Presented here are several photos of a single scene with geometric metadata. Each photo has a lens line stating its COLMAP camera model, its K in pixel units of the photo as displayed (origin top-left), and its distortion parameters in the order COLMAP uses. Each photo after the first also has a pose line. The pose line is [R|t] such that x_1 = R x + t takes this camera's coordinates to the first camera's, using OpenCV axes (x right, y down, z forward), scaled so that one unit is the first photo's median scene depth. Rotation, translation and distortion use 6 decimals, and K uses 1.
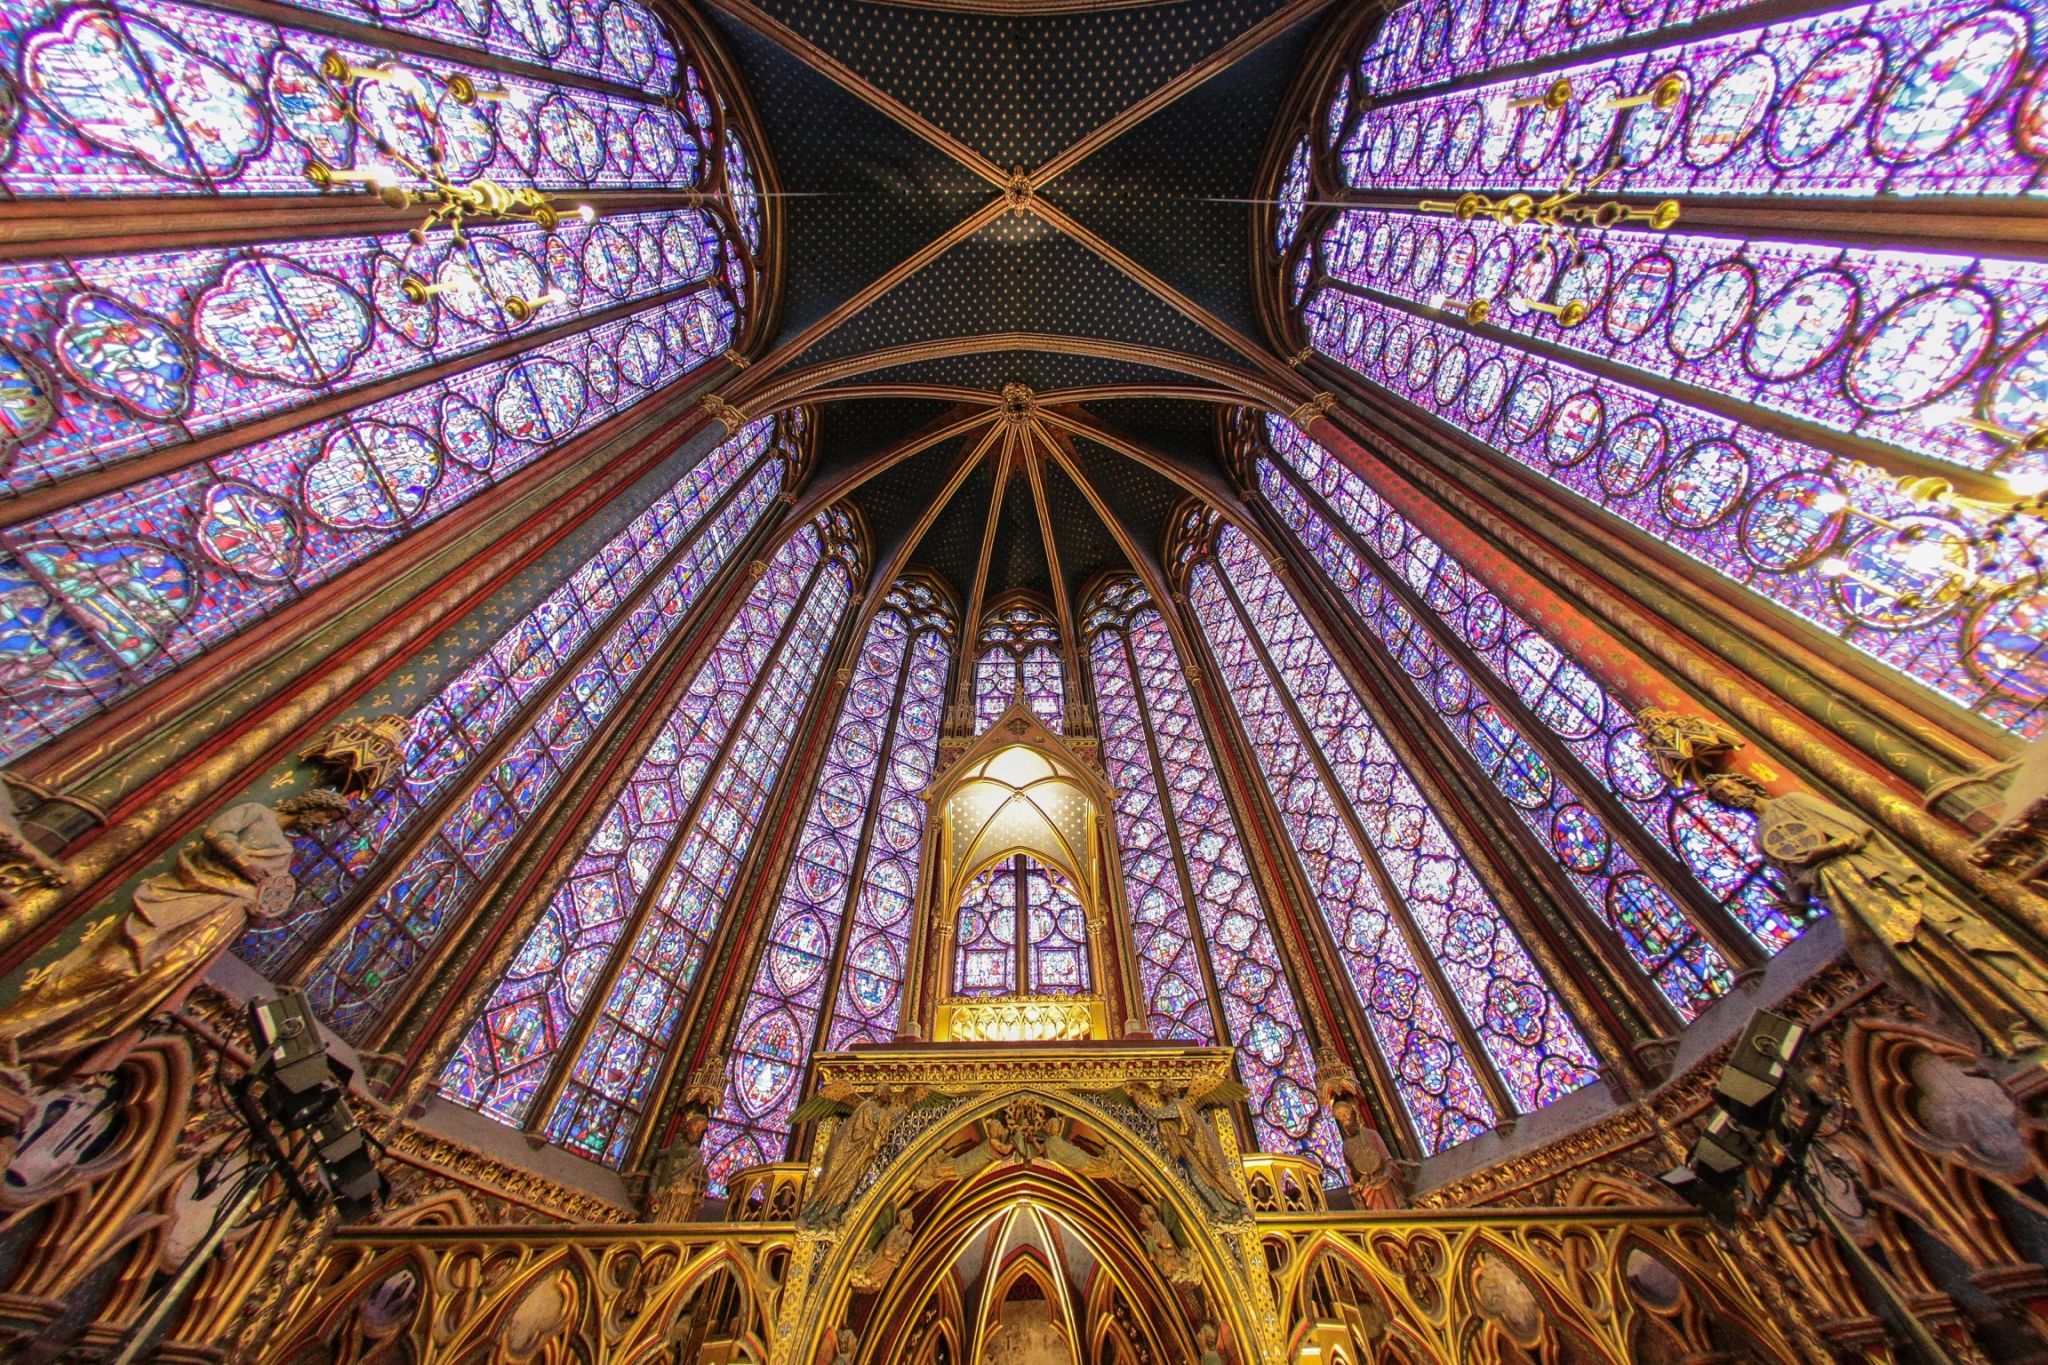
lens RADIAL K [[674.9, 0, 1024.2], [0, 674.9, 693.9], [0, 0, 1]] dist [-0.006167, 0.000044]
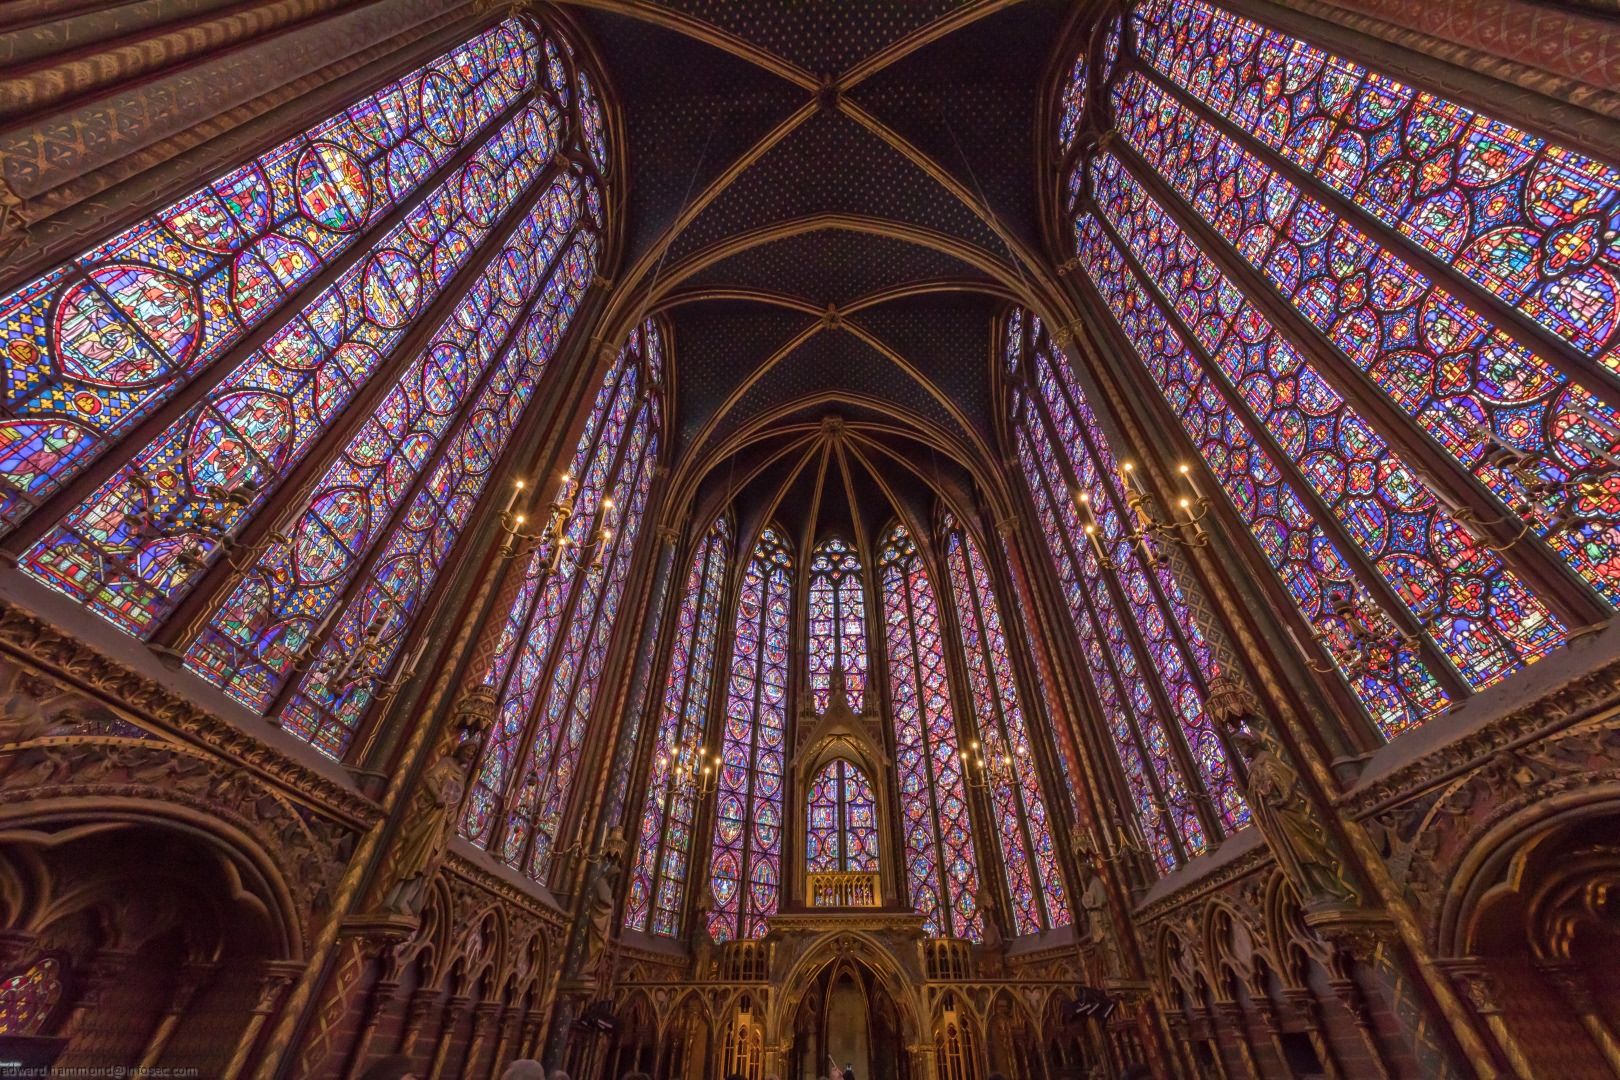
lens RADIAL K [[605.3, 0, 816.3], [0, 605.3, 538.8], [0, 0, 1]] dist [0.013743, 0.000287]
pose [[0.999351, -0.013053, -0.033583, -0.007090], [0.019627, 0.978857, 0.203603, -0.679424], [0.030216, -0.204130, 0.978477, -0.498751]]
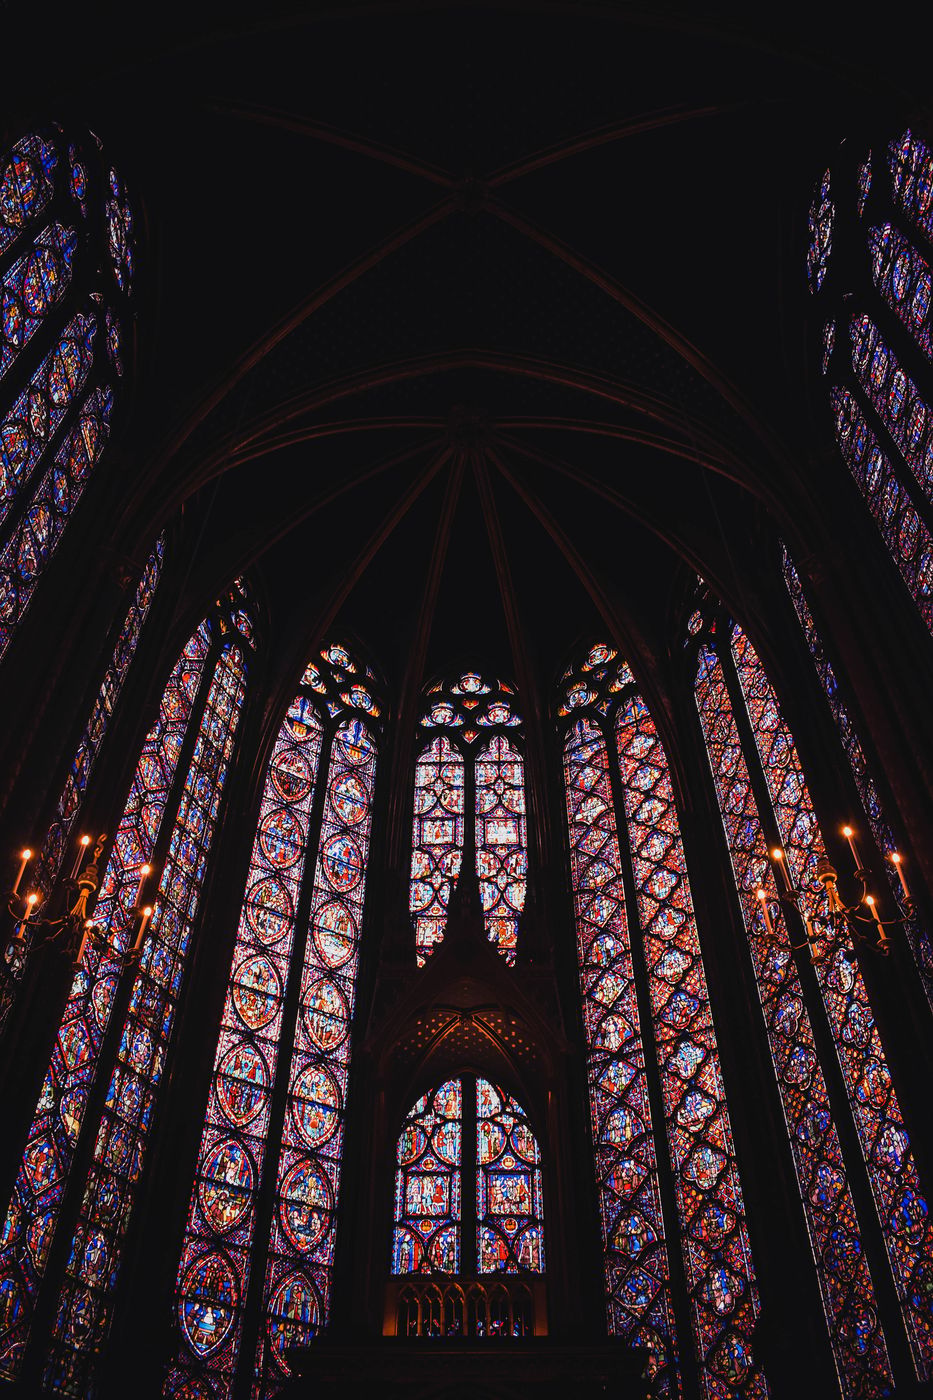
lens RADIAL K [[1093.6, 0, 466.5], [0, 1093.6, 700.0], [0, 0, 1]] dist [-0.094115, 0.012911]
pose [[0.999890, 0.006507, -0.013325, 0.008183], [-0.005153, 0.995052, 0.099219, -0.366358], [0.013905, -0.099140, 0.994976, -0.331468]]
